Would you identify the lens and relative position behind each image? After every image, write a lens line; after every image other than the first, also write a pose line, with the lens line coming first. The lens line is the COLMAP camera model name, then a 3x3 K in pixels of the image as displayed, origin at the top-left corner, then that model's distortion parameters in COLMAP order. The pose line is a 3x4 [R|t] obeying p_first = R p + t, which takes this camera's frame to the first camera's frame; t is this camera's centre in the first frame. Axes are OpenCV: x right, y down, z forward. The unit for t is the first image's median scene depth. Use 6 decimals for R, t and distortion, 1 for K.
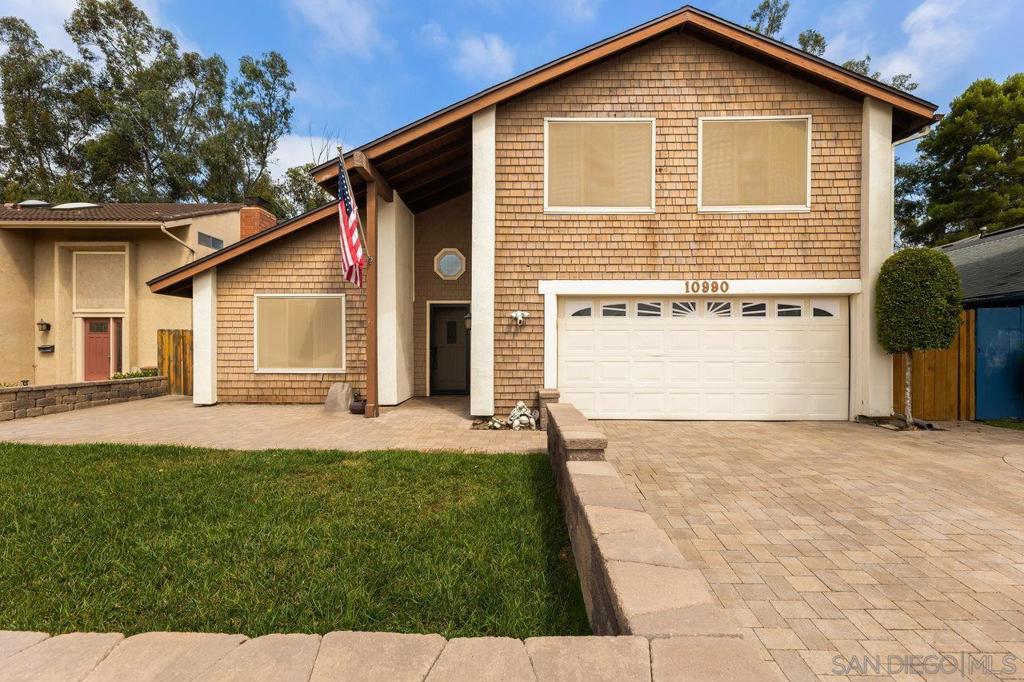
lens RADIAL K [[434.4, 0, 511.5], [0, 434.4, 353.5], [0, 0, 1]] dist [0.000379, 0.000095]
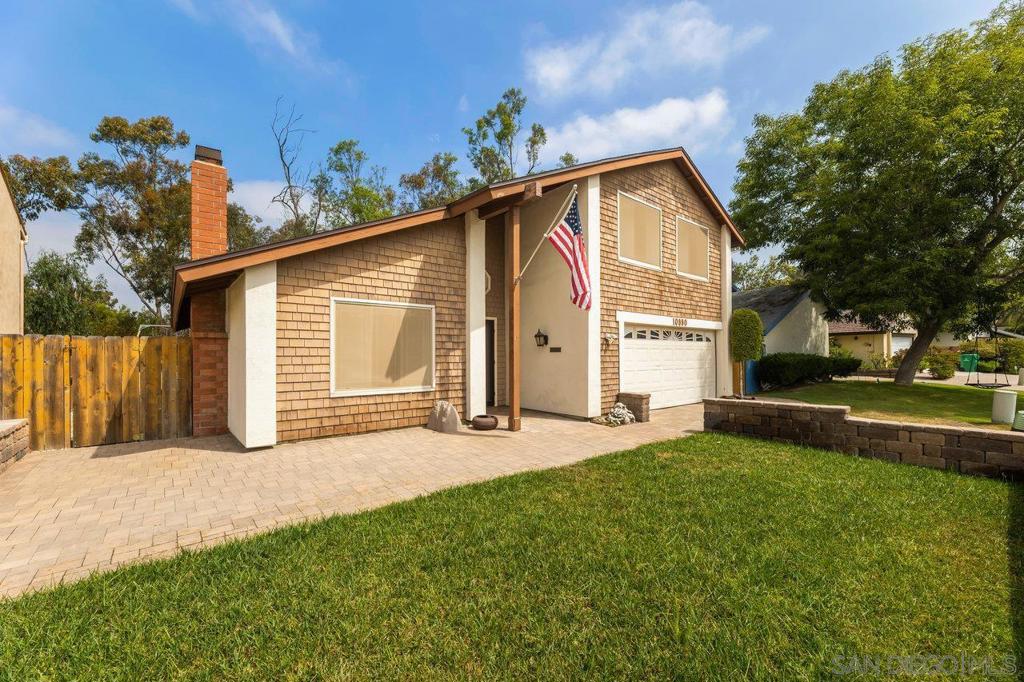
lens RADIAL K [[434.4, 0, 511.5], [0, 434.4, 353.5], [0, 0, 1]] dist [0.000379, 0.000095]
pose [[0.734801, -0.000320, 0.678283, -0.894700], [0.012296, 0.999842, -0.012850, -0.020340], [-0.678171, 0.017783, 0.734689, 0.204658]]
